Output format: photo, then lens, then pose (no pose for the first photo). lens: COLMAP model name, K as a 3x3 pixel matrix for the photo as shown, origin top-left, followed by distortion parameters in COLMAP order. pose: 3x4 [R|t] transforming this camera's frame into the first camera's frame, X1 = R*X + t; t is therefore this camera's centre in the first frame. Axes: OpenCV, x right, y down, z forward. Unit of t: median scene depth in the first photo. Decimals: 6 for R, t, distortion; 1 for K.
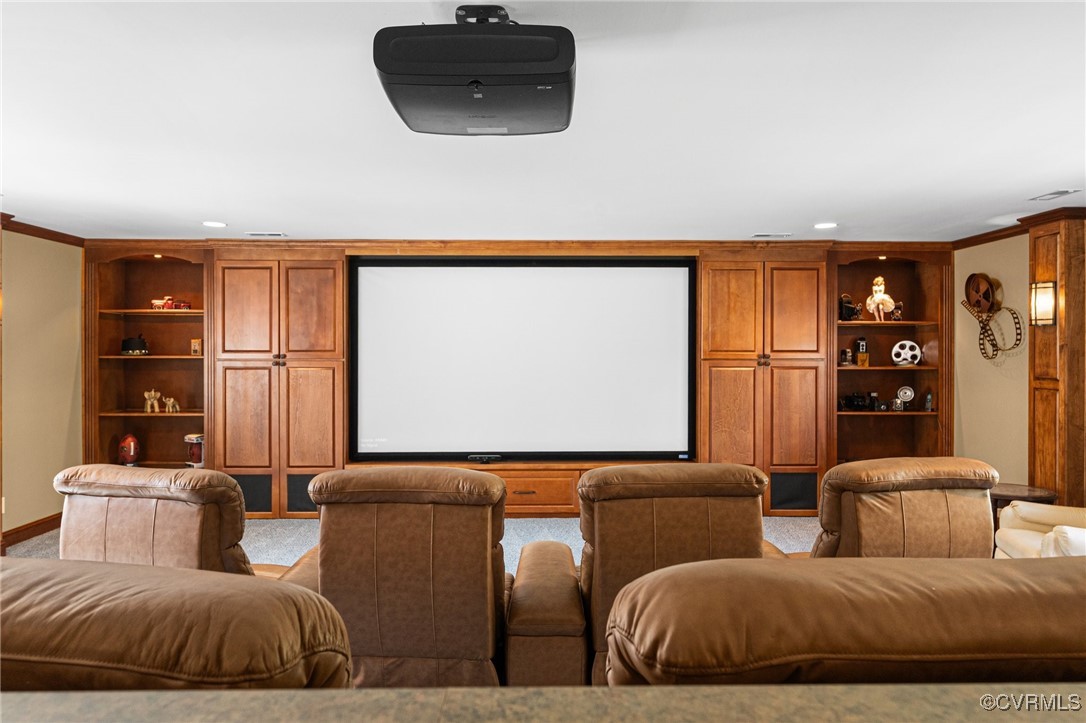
lens RADIAL K [[722.7, 0, 543.0], [0, 722.7, 361.5], [0, 0, 1]] dist [-0.003647, -0.000339]
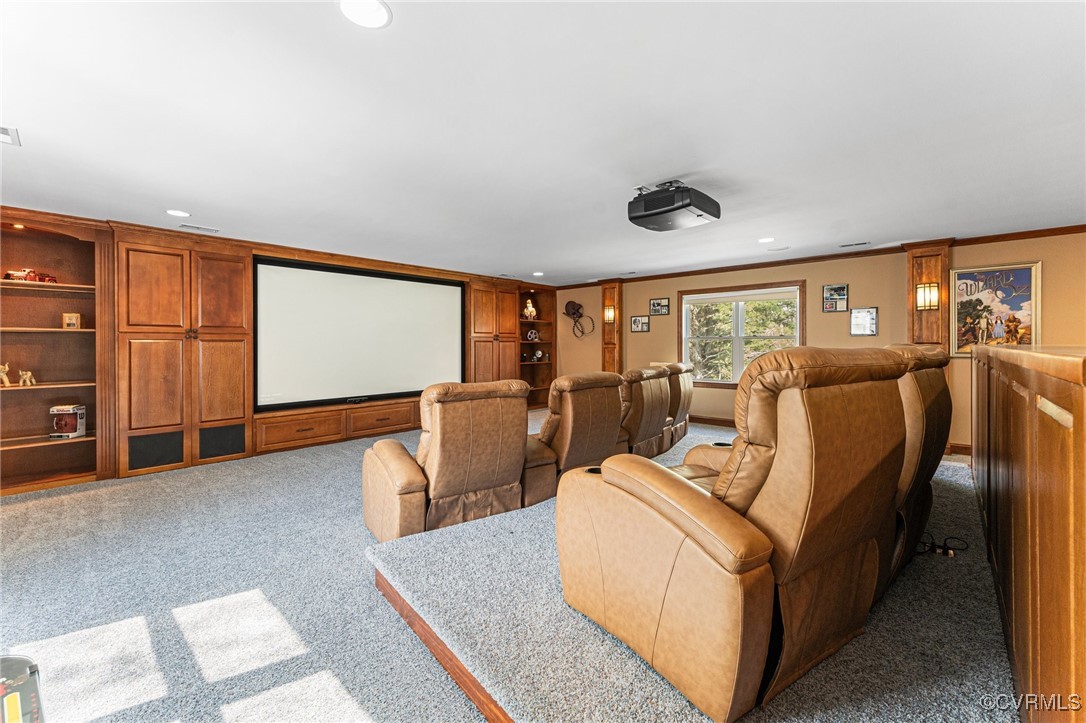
lens RADIAL K [[429.4, 0, 545.2], [0, 429.4, 348.8], [0, 0, 1]] dist [0.000882, 0.000208]
pose [[0.698216, -0.011225, 0.715799, -0.461984], [0.013882, 0.999901, 0.002139, 0.029339], [-0.715753, 0.008444, 0.698303, 0.085352]]
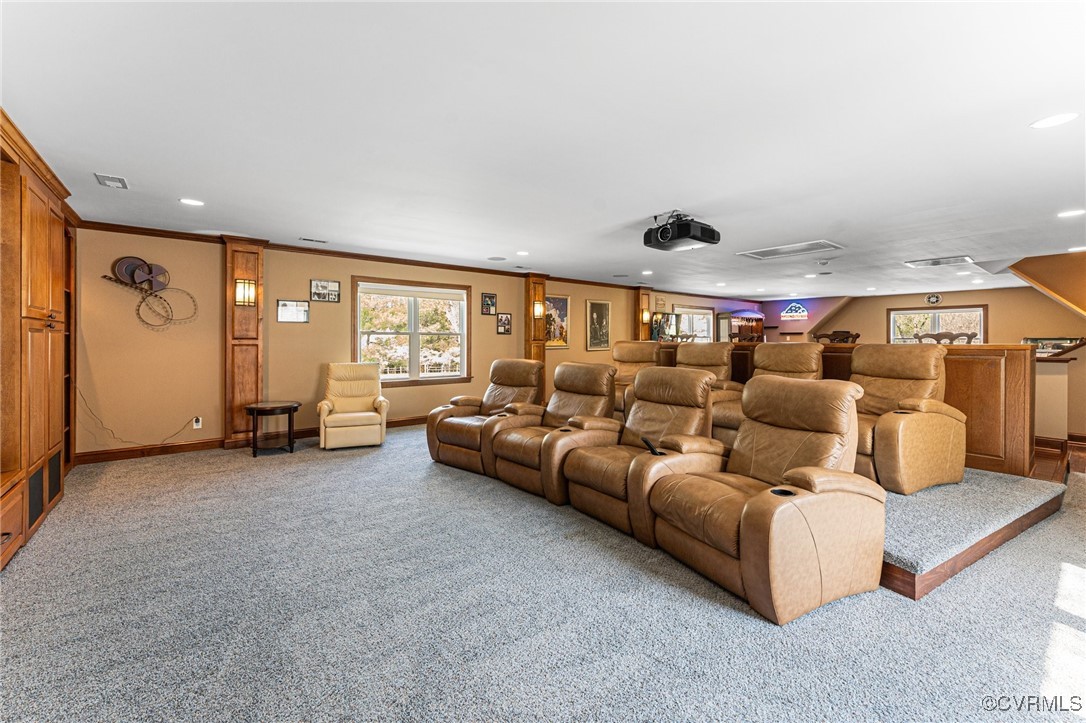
lens RADIAL K [[464.2, 0, 545.6], [0, 464.2, 352.4], [0, 0, 1]] dist [-0.000538, -0.000118]
pose [[-0.603254, -0.028635, 0.797035, -0.470287], [0.003745, 0.999243, 0.038734, 0.014613], [-0.797540, 0.026351, -0.602690, 0.914733]]
